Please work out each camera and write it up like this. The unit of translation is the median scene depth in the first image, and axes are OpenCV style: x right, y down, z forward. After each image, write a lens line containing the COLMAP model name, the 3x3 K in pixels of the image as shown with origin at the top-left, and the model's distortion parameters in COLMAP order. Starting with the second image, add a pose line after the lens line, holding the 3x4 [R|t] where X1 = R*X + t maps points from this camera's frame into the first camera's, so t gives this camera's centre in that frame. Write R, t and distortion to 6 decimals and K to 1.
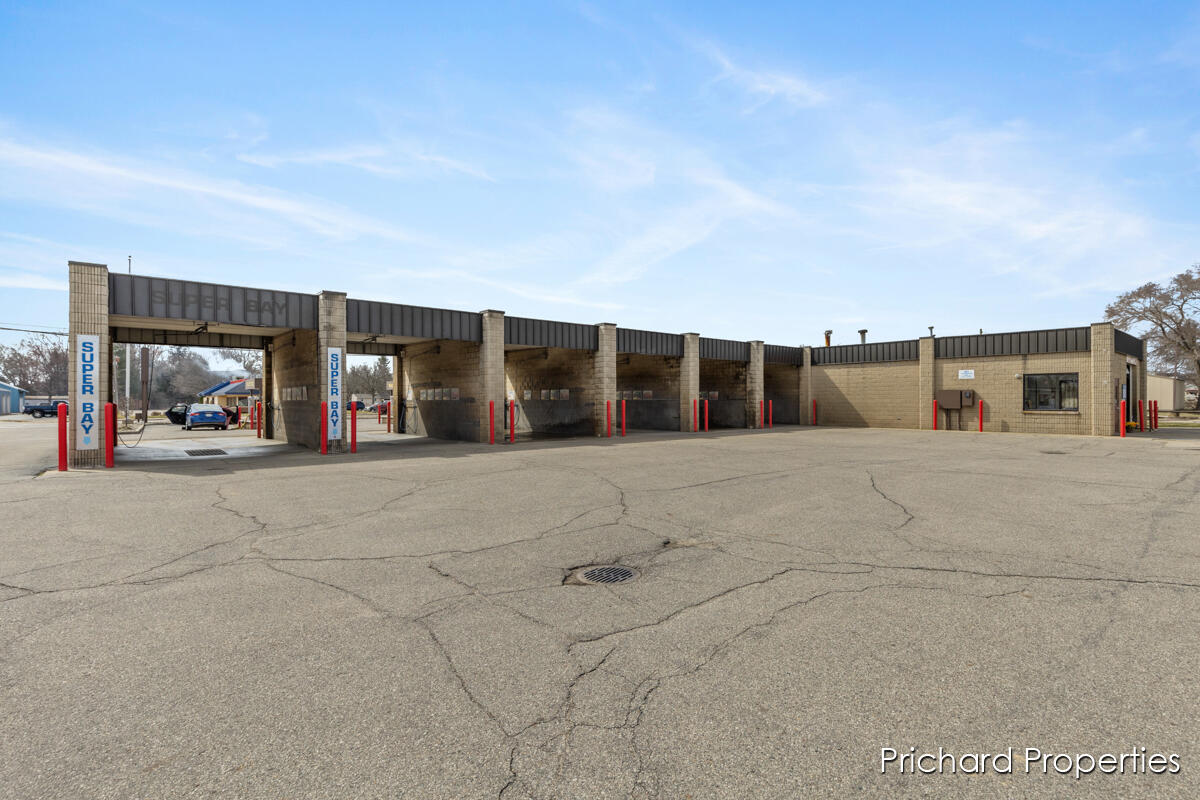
lens RADIAL K [[564.7, 0, 600.0], [0, 564.7, 400.0], [0, 0, 1]] dist [0.001904, 0.000772]
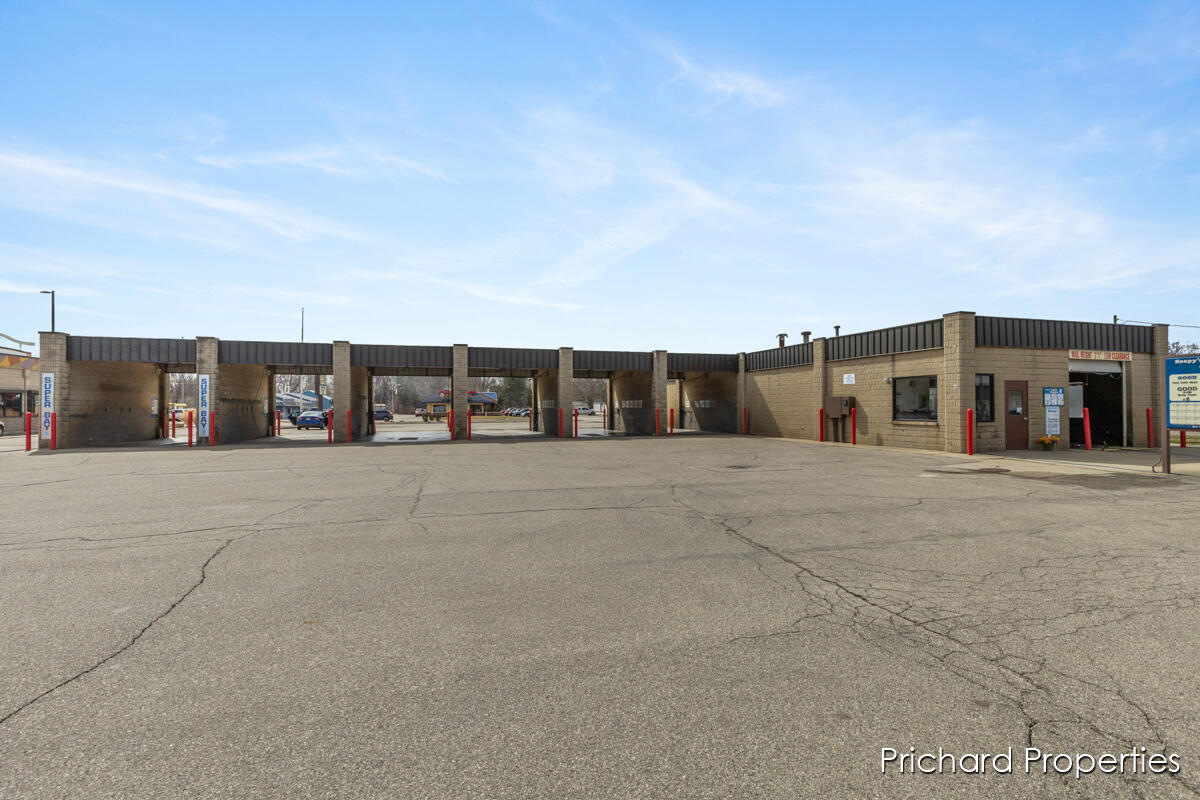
lens RADIAL K [[534.0, 0, 600.0], [0, 534.0, 400.0], [0, 0, 1]] dist [0.000504, 0.000160]
pose [[0.914687, -0.008502, -0.404073, 0.664844], [0.002719, 0.999886, -0.014884, -0.001521], [0.404153, 0.012515, 0.914606, 0.089553]]
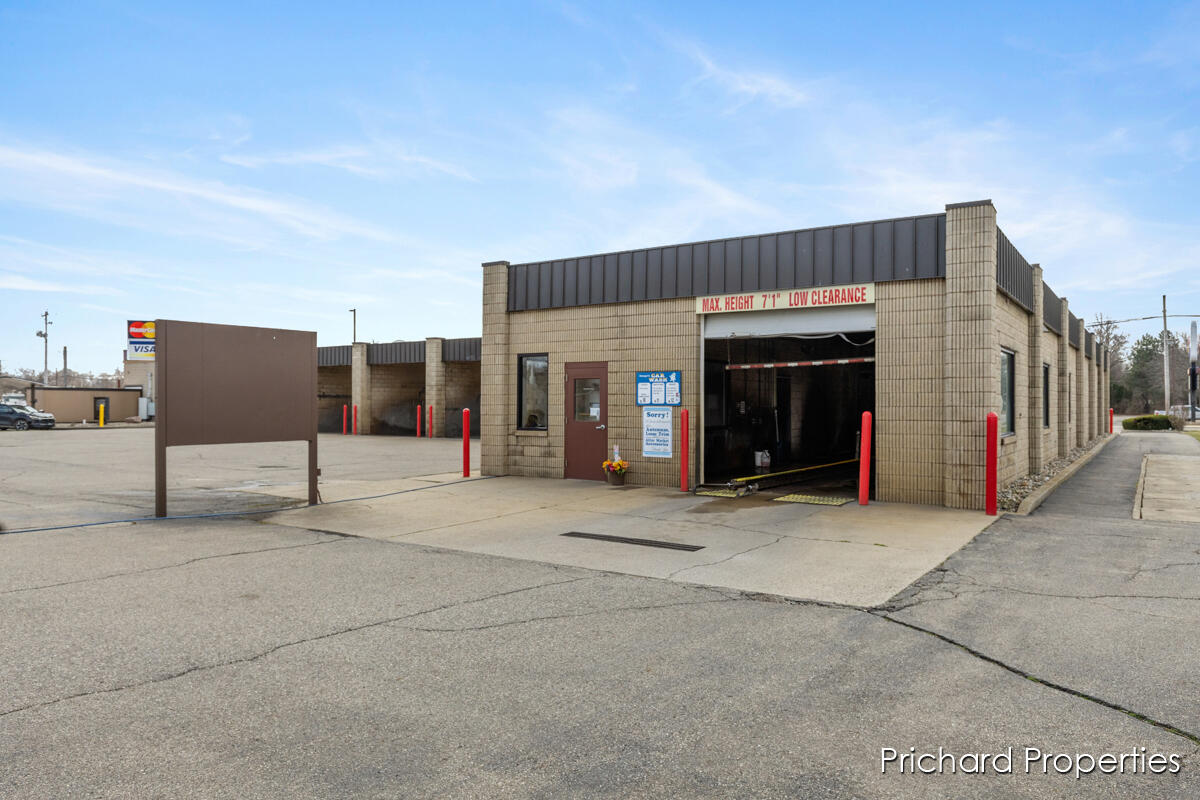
lens RADIAL K [[816.4, 0, 600.0], [0, 816.4, 400.0], [0, 0, 1]] dist [-0.000916, -0.000035]
pose [[0.263080, -0.004375, -0.964764, 1.515075], [-0.002002, 0.999985, -0.005081, -0.003497], [0.964772, 0.003268, 0.263067, 0.812699]]
